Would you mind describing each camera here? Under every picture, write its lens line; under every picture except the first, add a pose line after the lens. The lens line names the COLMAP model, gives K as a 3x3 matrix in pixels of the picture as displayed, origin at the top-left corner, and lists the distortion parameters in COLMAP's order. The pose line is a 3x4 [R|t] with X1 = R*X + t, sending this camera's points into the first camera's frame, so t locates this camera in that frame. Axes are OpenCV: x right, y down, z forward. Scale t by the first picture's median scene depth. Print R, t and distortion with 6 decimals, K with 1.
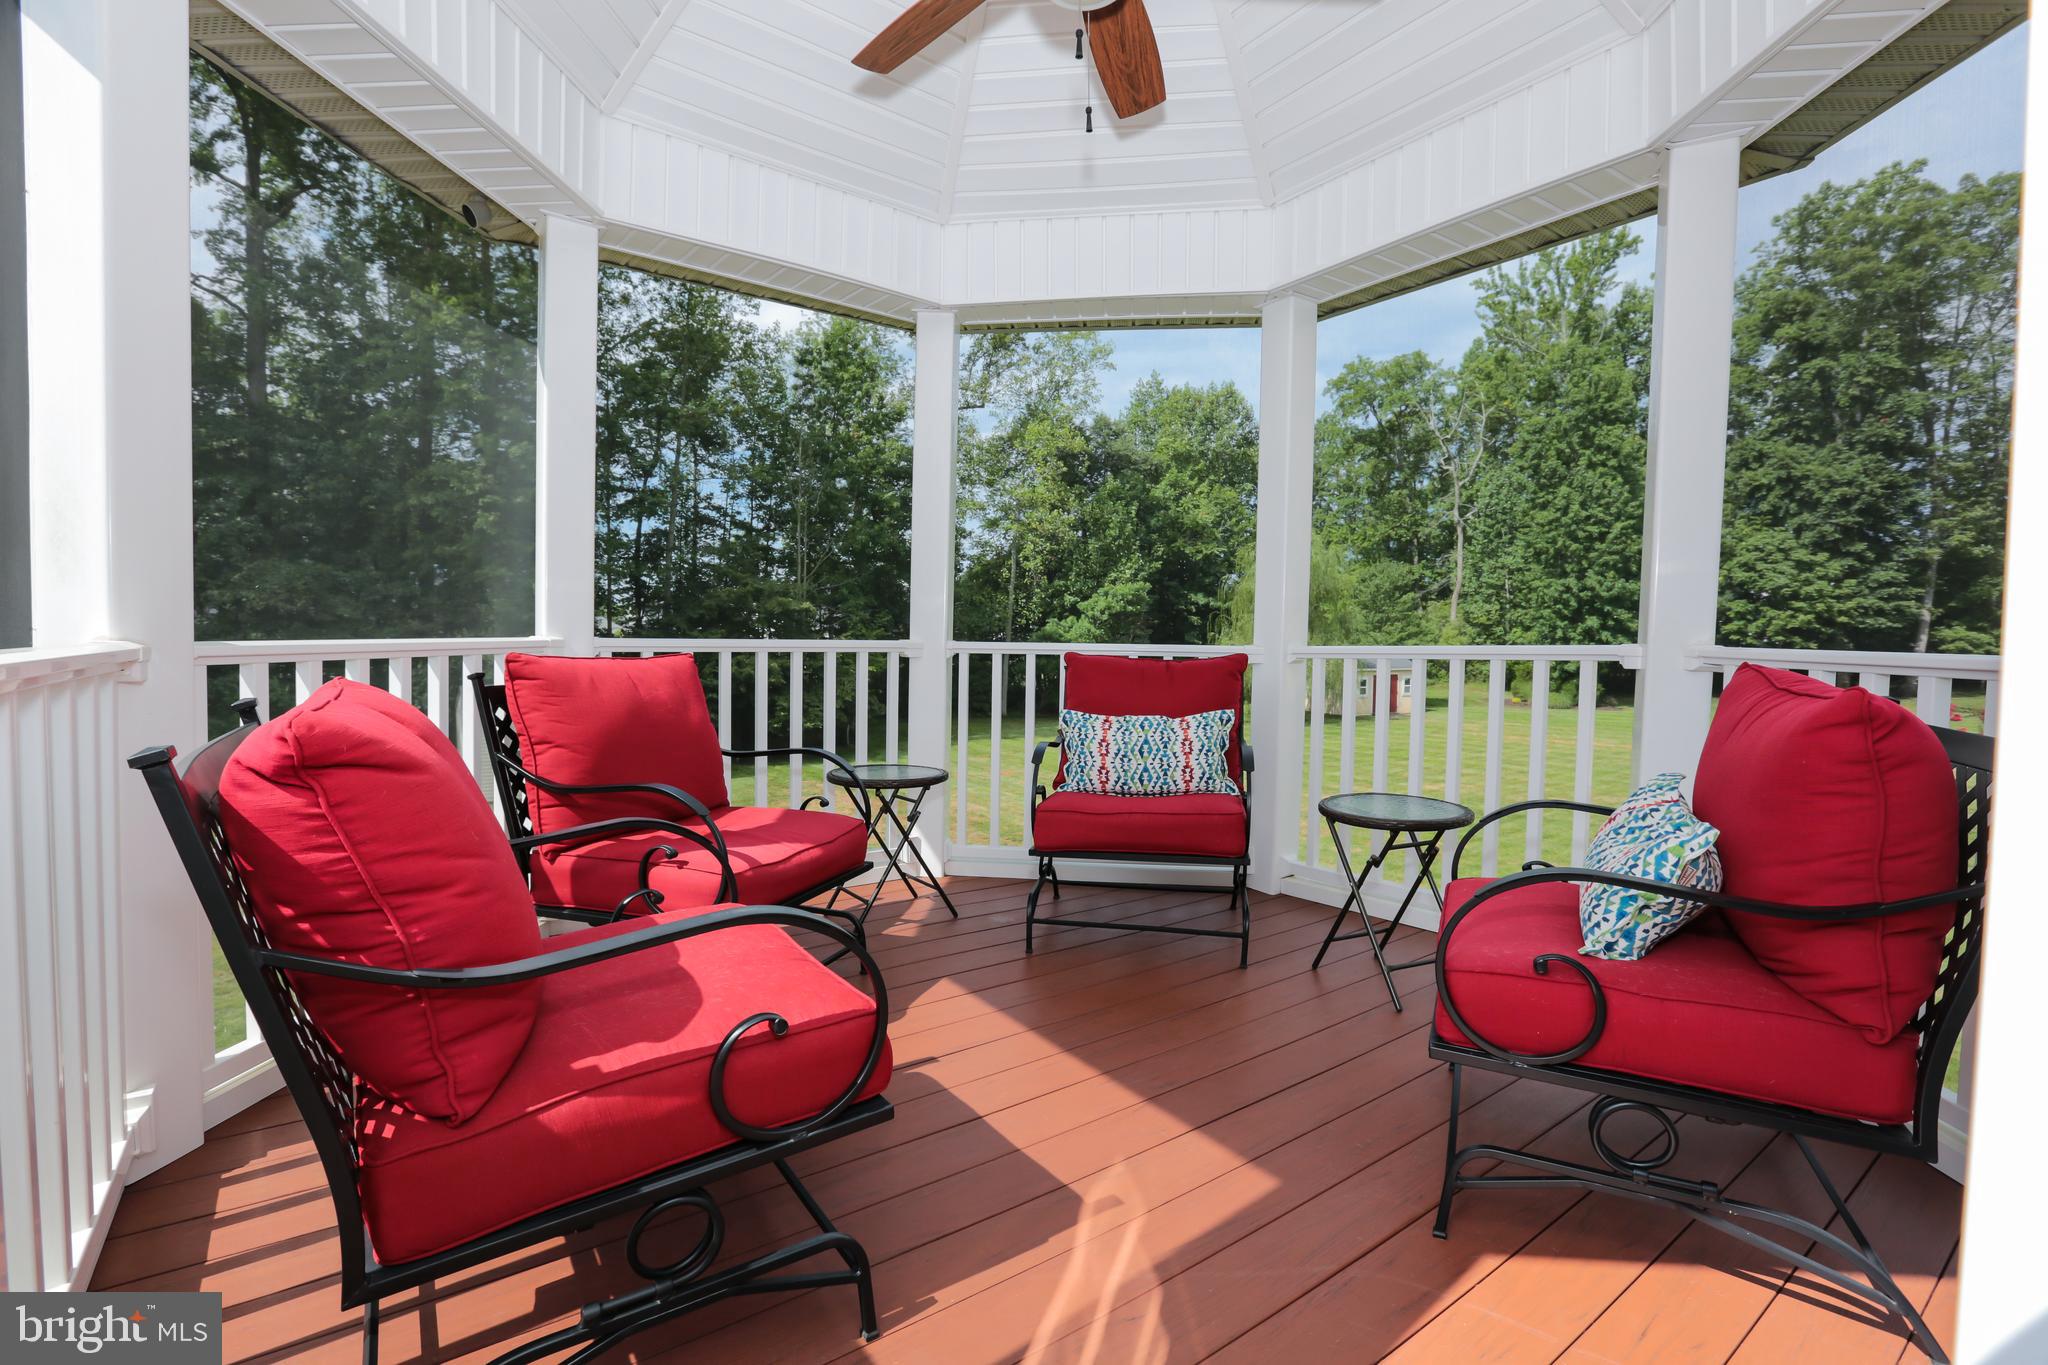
lens RADIAL K [[950.2, 0, 1024.0], [0, 950.2, 682.5], [0, 0, 1]] dist [-0.032865, 0.015882]
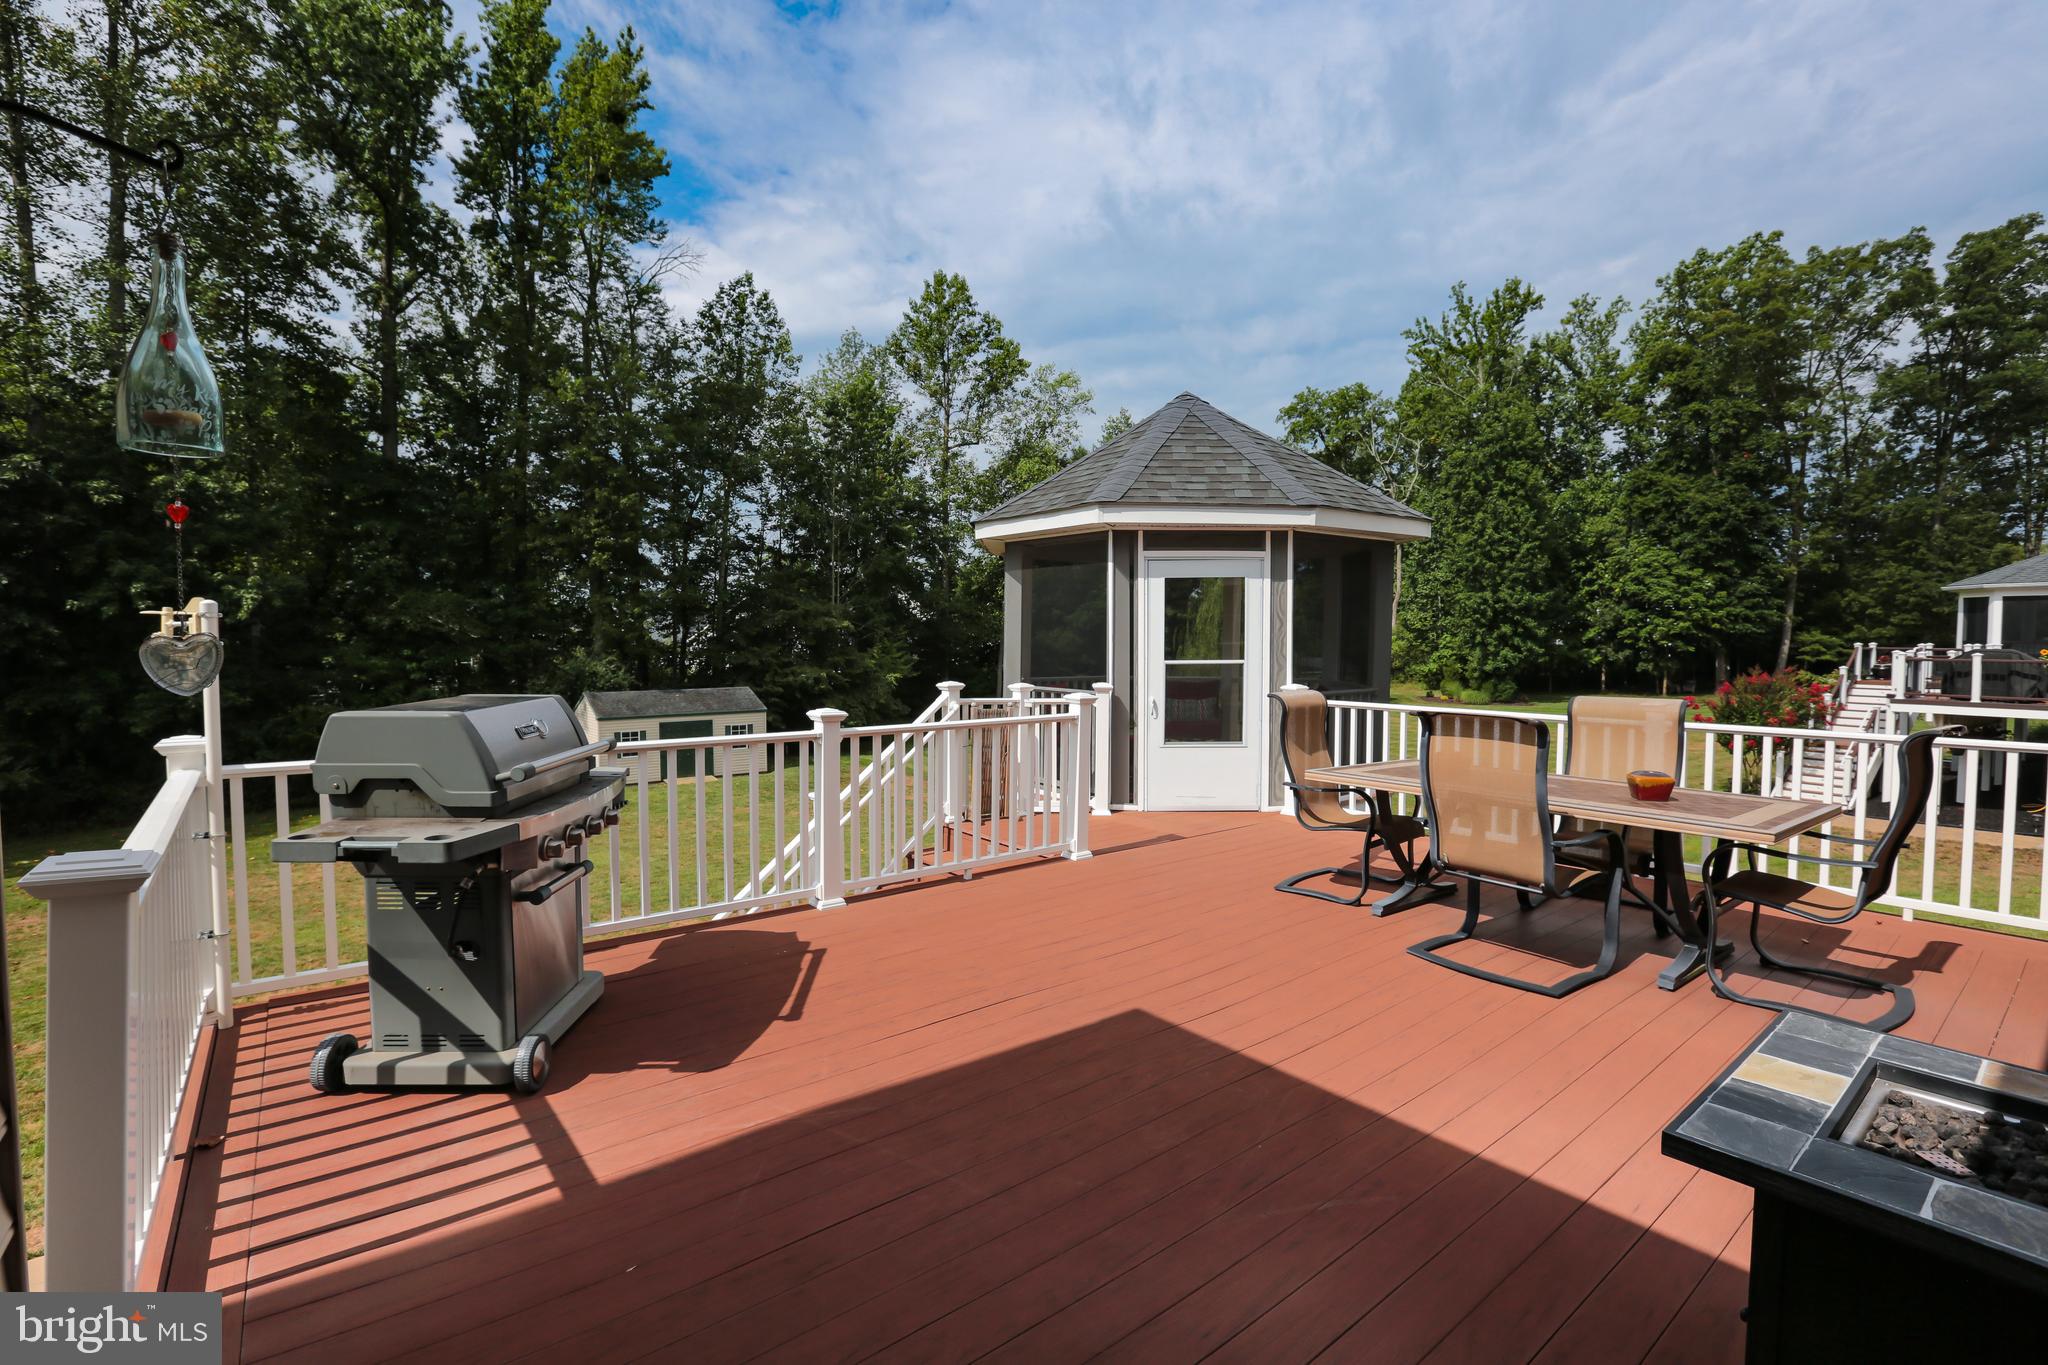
lens RADIAL K [[980.1, 0, 1028.9], [0, 980.1, 652.0], [0, 0, 1]] dist [-0.000936, 0.000333]
pose [[0.998813, -0.007206, 0.048174, -0.042107], [0.008793, 0.999423, -0.032815, -0.001701], [-0.047910, 0.033200, 0.998300, -0.175962]]
